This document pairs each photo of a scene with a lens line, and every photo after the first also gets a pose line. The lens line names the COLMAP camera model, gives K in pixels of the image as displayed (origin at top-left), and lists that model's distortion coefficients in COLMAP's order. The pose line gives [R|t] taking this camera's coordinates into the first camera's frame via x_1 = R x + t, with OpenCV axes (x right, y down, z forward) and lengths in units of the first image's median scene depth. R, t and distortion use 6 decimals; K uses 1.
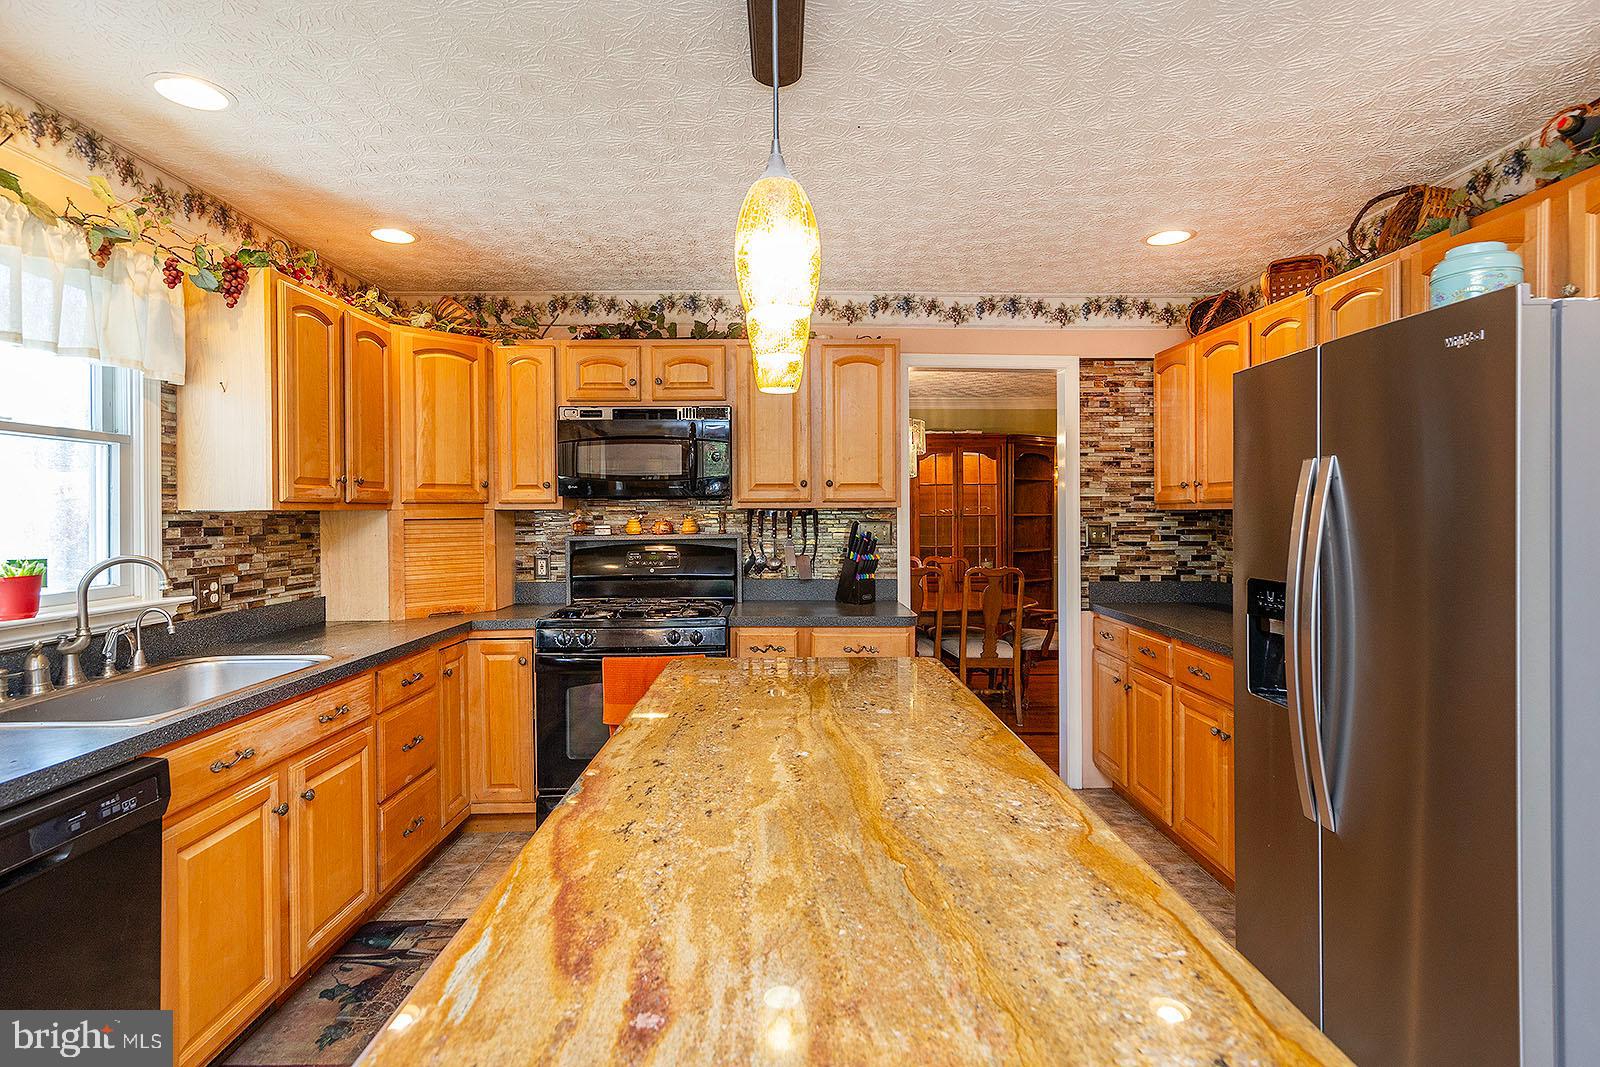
lens RADIAL K [[825.7, 0, 801.5], [0, 825.7, 511.1], [0, 0, 1]] dist [0.003920, 0.000950]
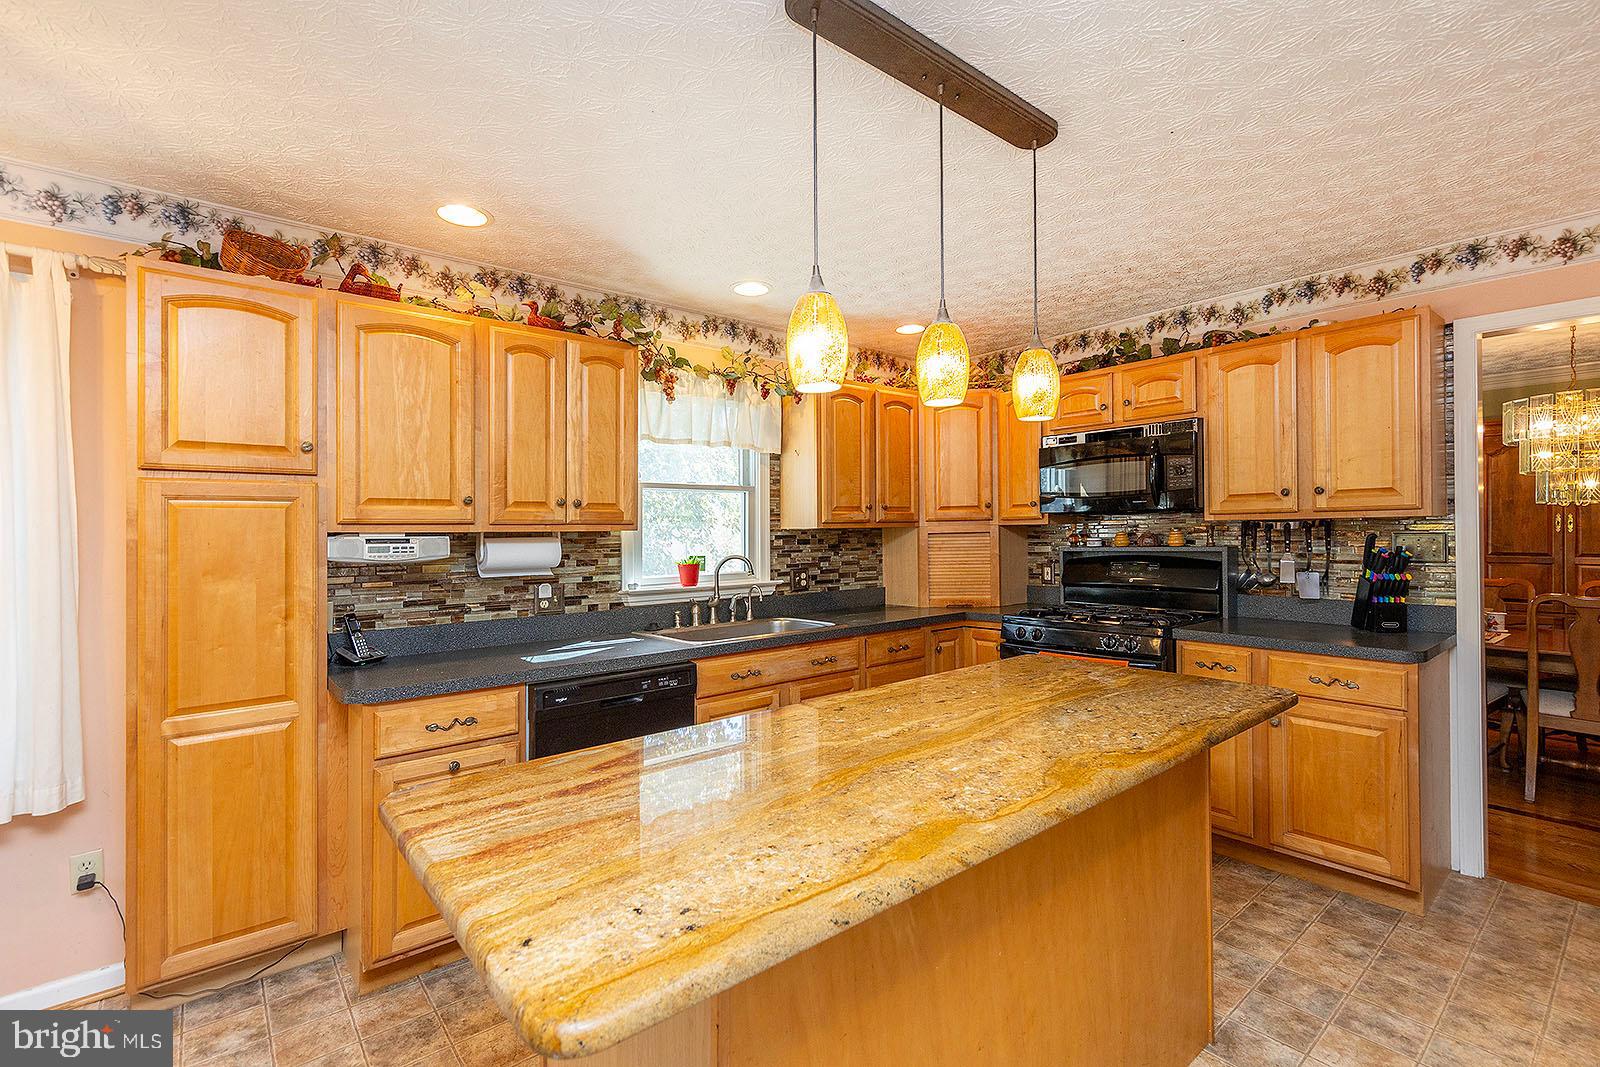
lens RADIAL K [[739.9, 0, 781.1], [0, 739.9, 513.5], [0, 0, 1]] dist [0.008362, 0.000727]
pose [[0.610541, -0.025093, -0.791587, 0.319438], [0.014210, 0.999684, -0.020730, -0.000922], [0.791857, 0.001407, 0.610704, 0.063202]]
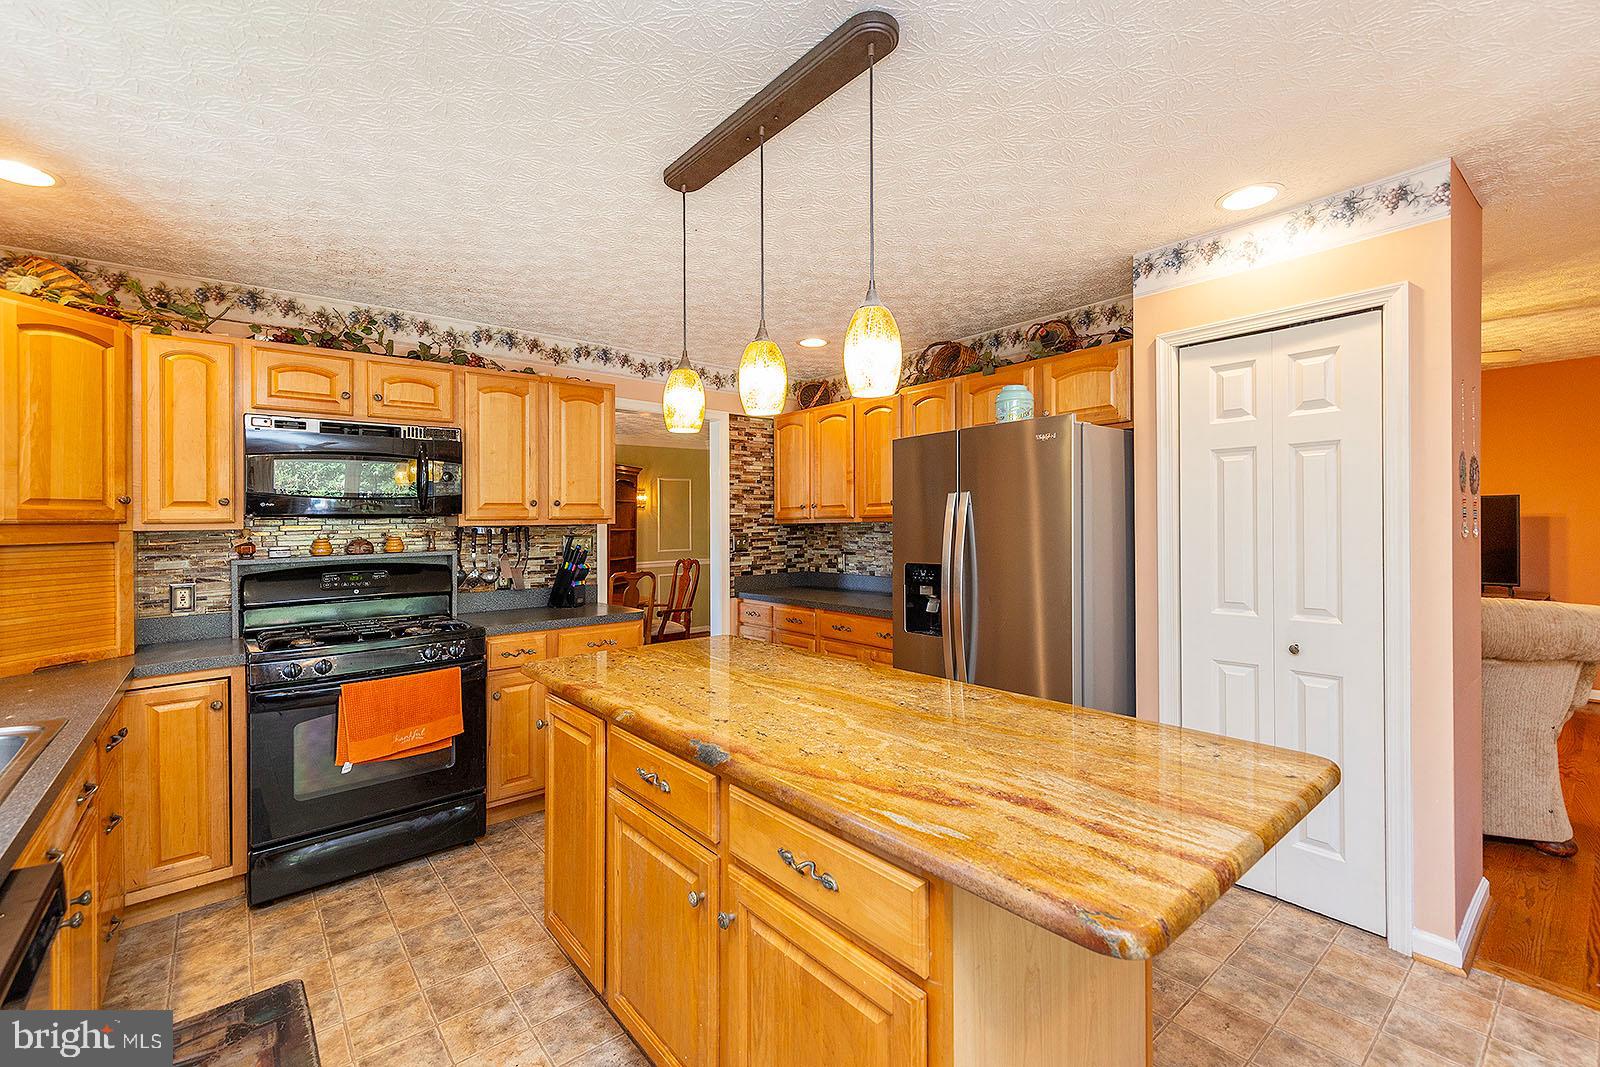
lens RADIAL K [[688.2, 0, 827.7], [0, 688.2, 522.6], [0, 0, 1]] dist [0.006868, -0.000221]
pose [[0.759607, -0.008353, 0.650328, -0.311587], [0.012578, 0.999919, -0.001848, -0.000298], [-0.650260, 0.009583, 0.759651, 0.030266]]
